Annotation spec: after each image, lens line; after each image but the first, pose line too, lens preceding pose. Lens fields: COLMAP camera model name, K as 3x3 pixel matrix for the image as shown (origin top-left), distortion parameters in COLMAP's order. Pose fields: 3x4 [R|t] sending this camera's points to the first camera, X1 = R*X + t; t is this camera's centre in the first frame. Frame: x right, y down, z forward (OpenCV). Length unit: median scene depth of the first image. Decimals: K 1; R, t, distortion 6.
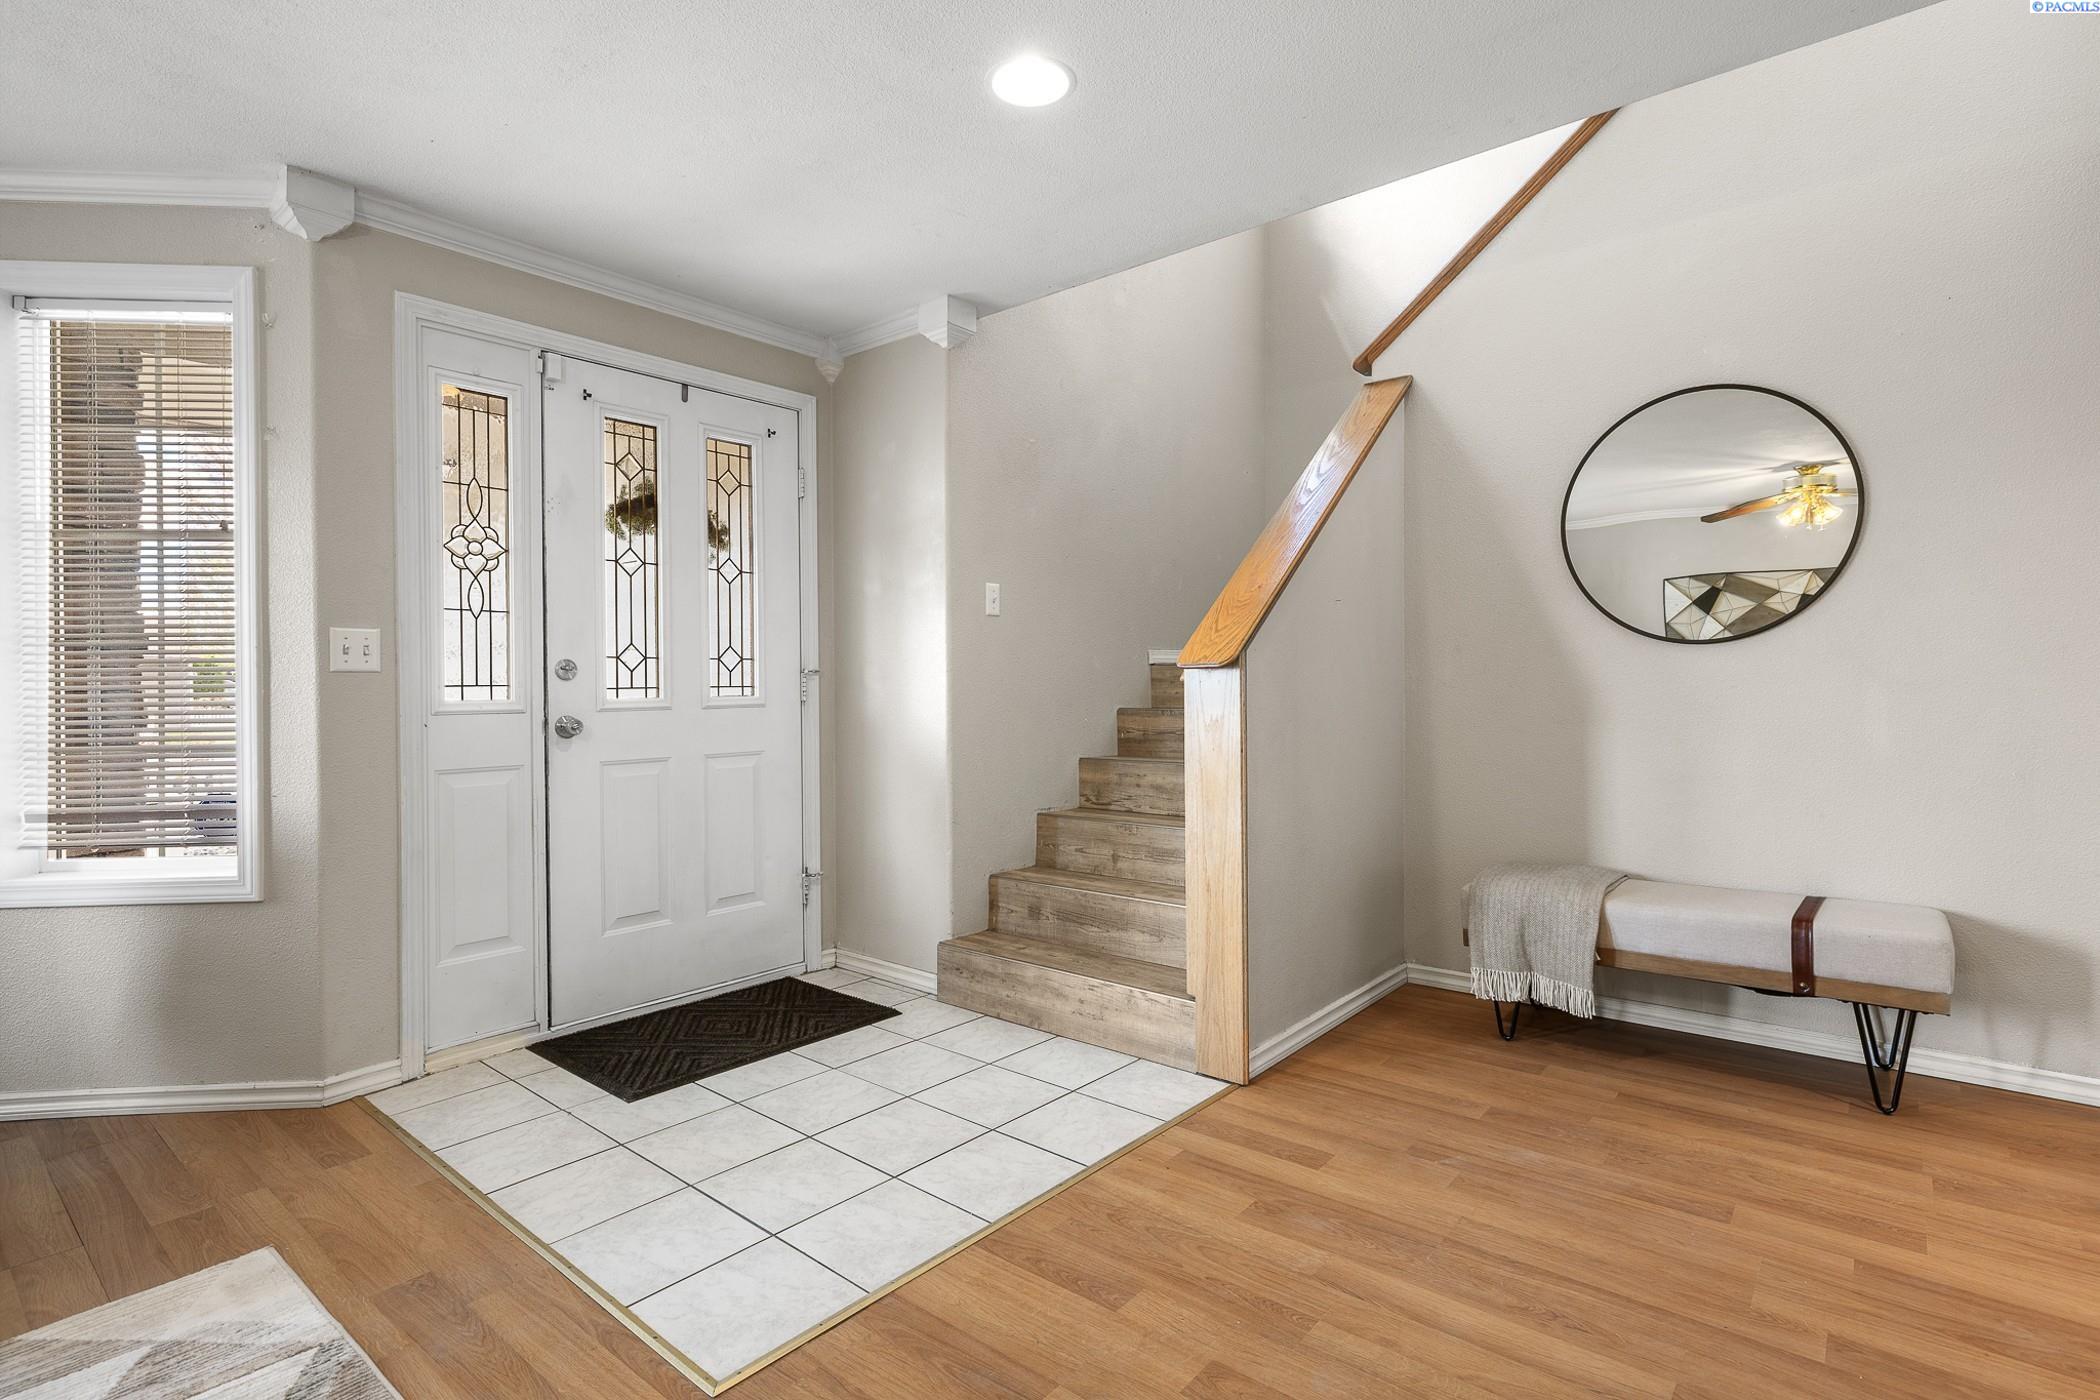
lens RADIAL K [[1005.6, 0, 1046.0], [0, 1005.6, 691.8], [0, 0, 1]] dist [-0.003990, 0.000249]
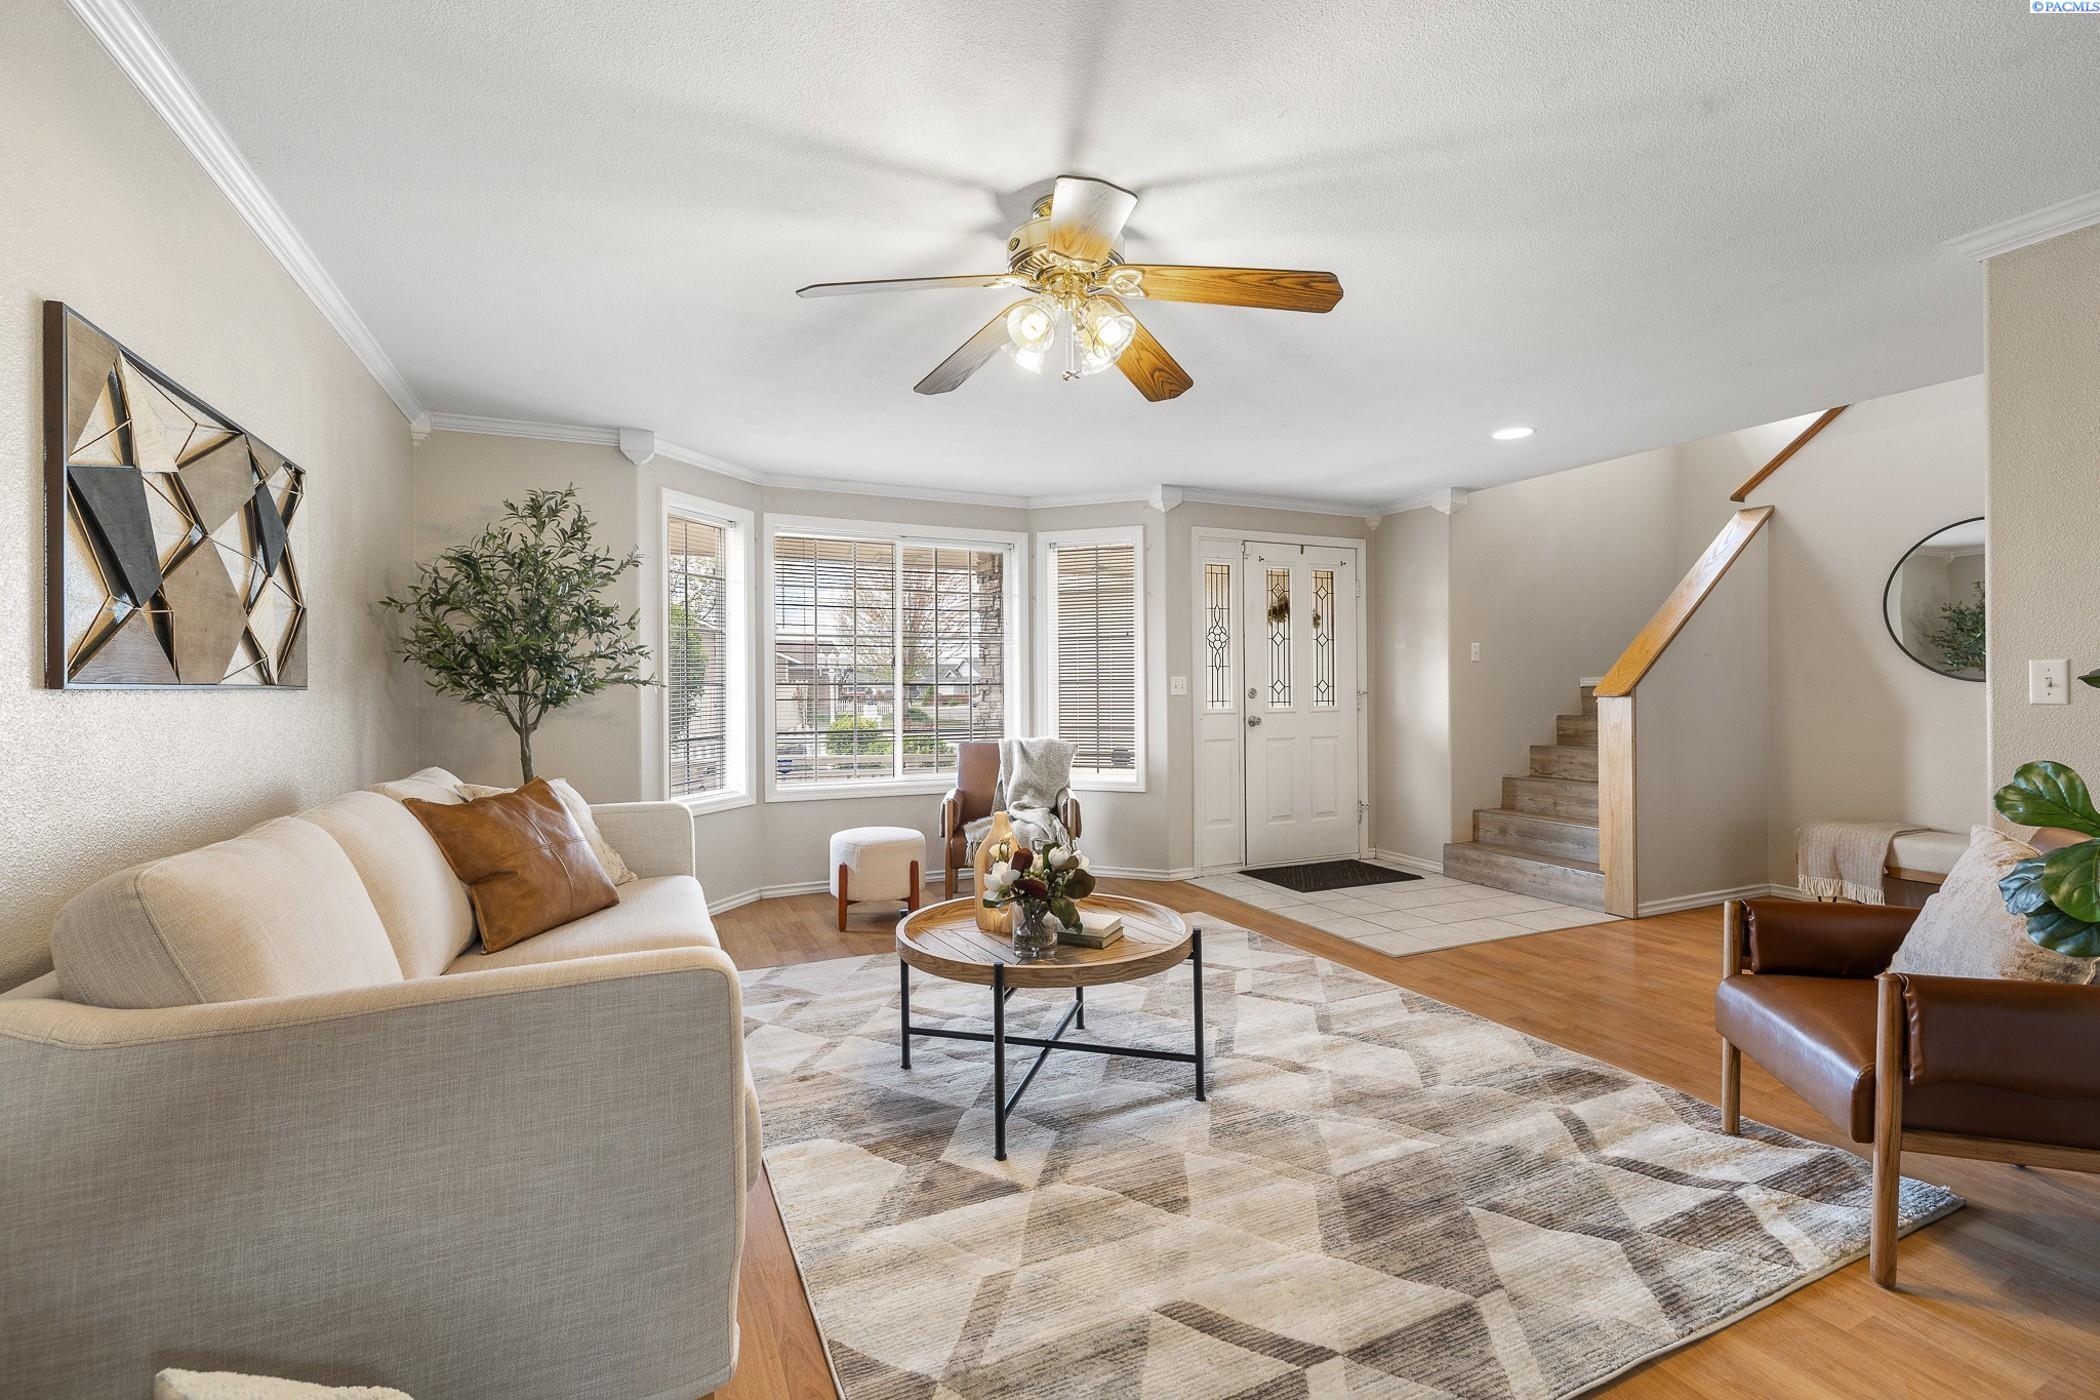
lens RADIAL K [[911.9, 0, 1051.5], [0, 911.9, 683.2], [0, 0, 1]] dist [0.003435, 0.000688]
pose [[0.907620, 0.001601, -0.419790, -0.065450], [-0.004563, 0.999971, -0.006051, -0.029656], [0.419768, 0.007408, 0.907601, -0.878462]]
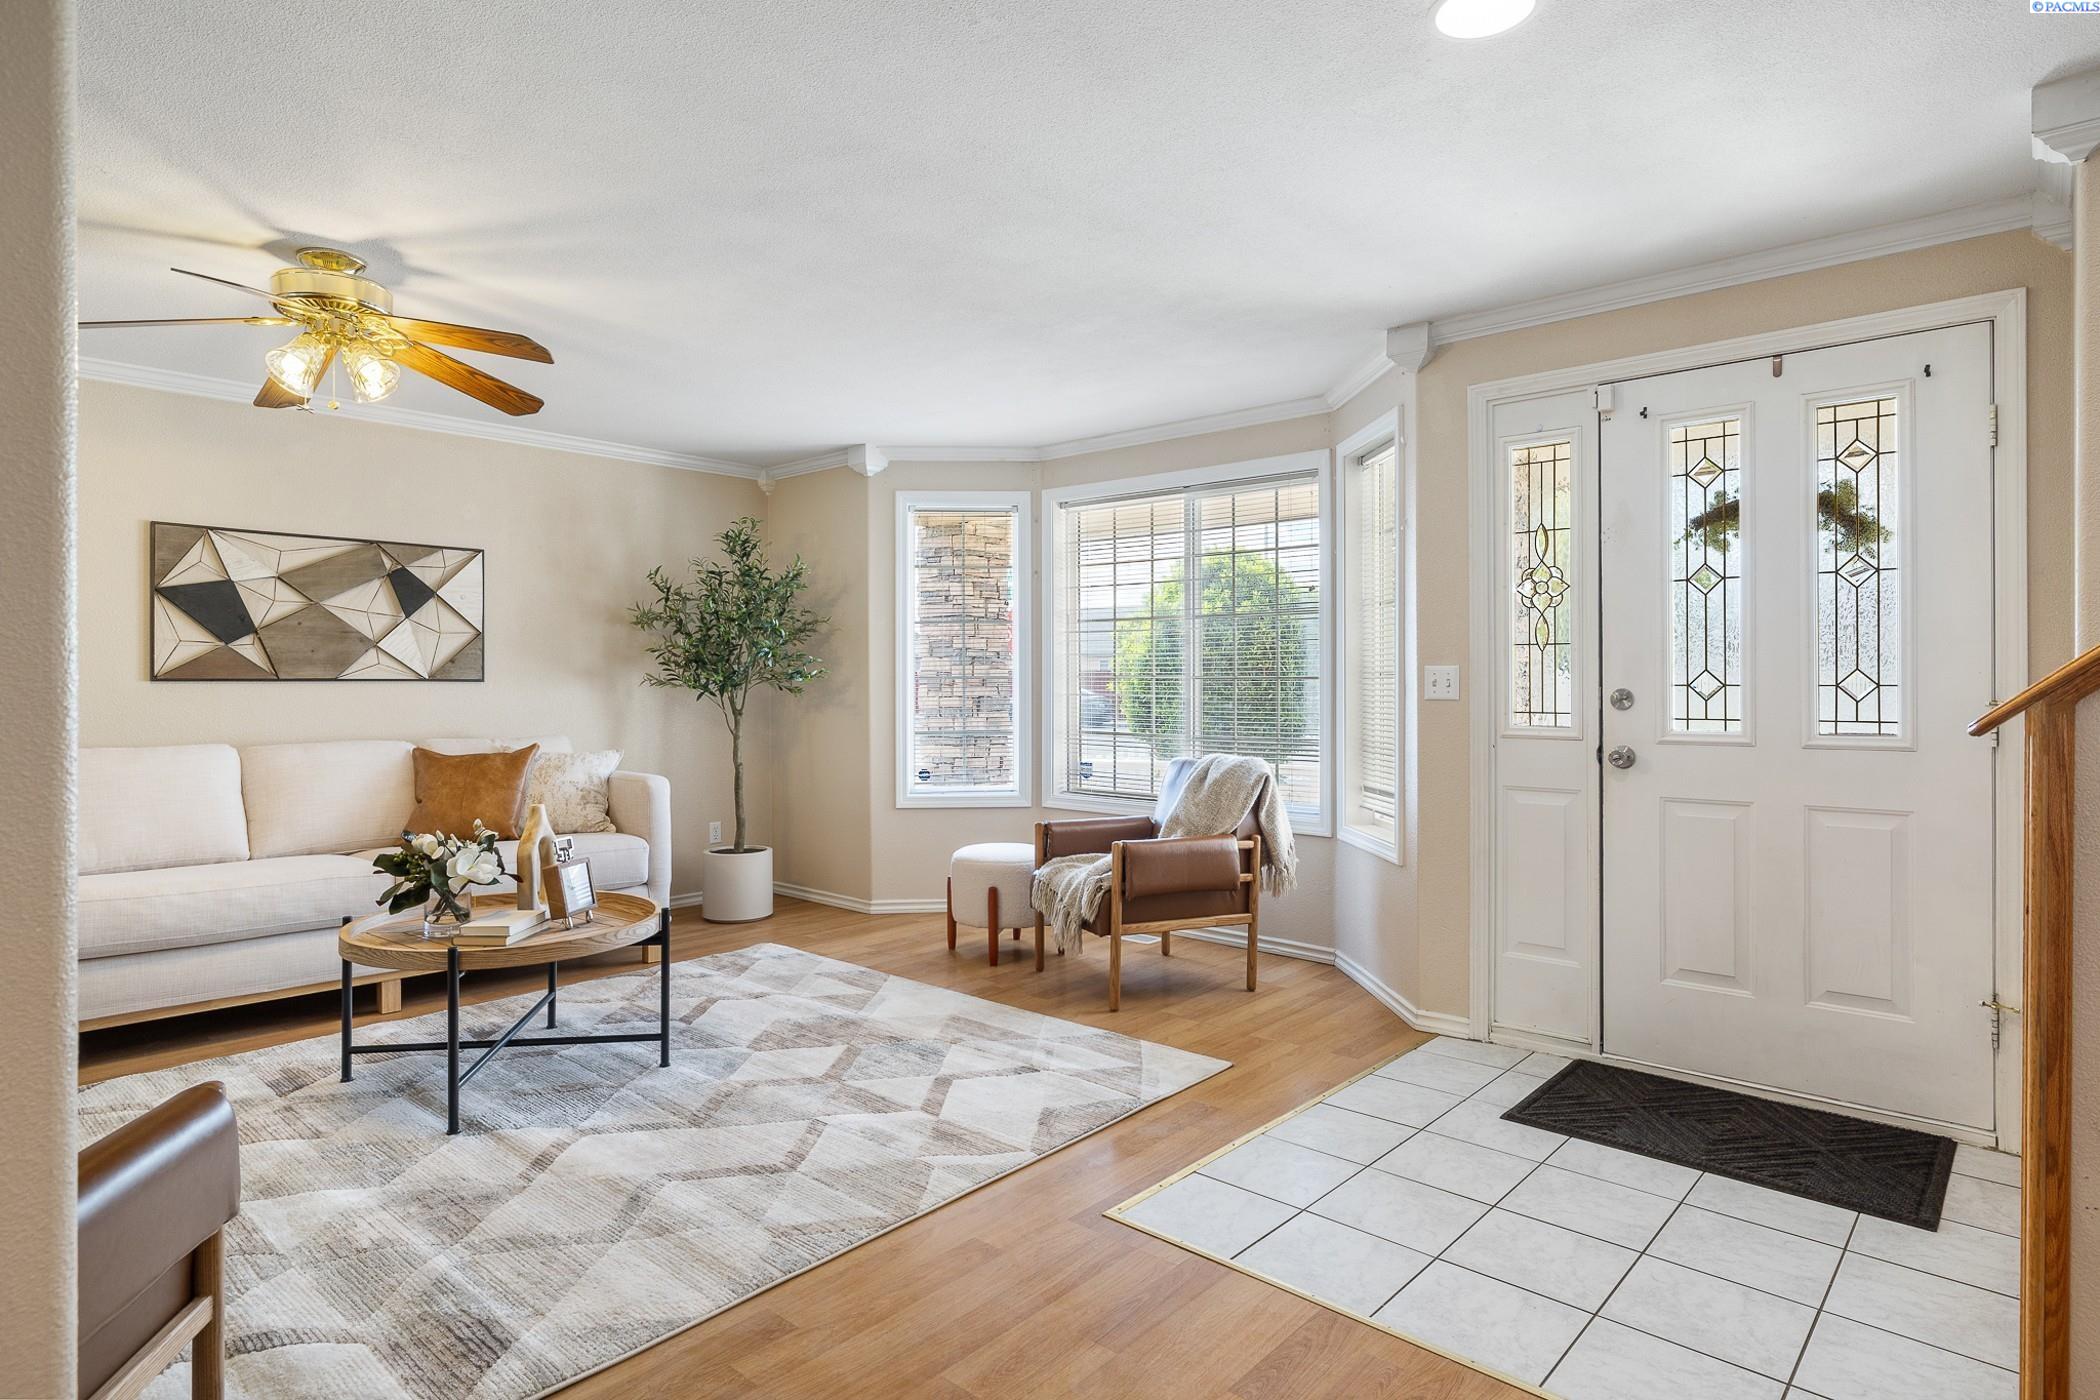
lens RADIAL K [[1133.3, 0, 1046.5], [0, 1133.3, 671.6], [0, 0, 1]] dist [-0.004523, -0.000946]
pose [[-0.033339, 0.005791, -0.999427, 0.655144], [-0.001897, 0.999981, 0.005857, -0.054461], [0.999442, 0.002091, -0.033327, 0.471552]]
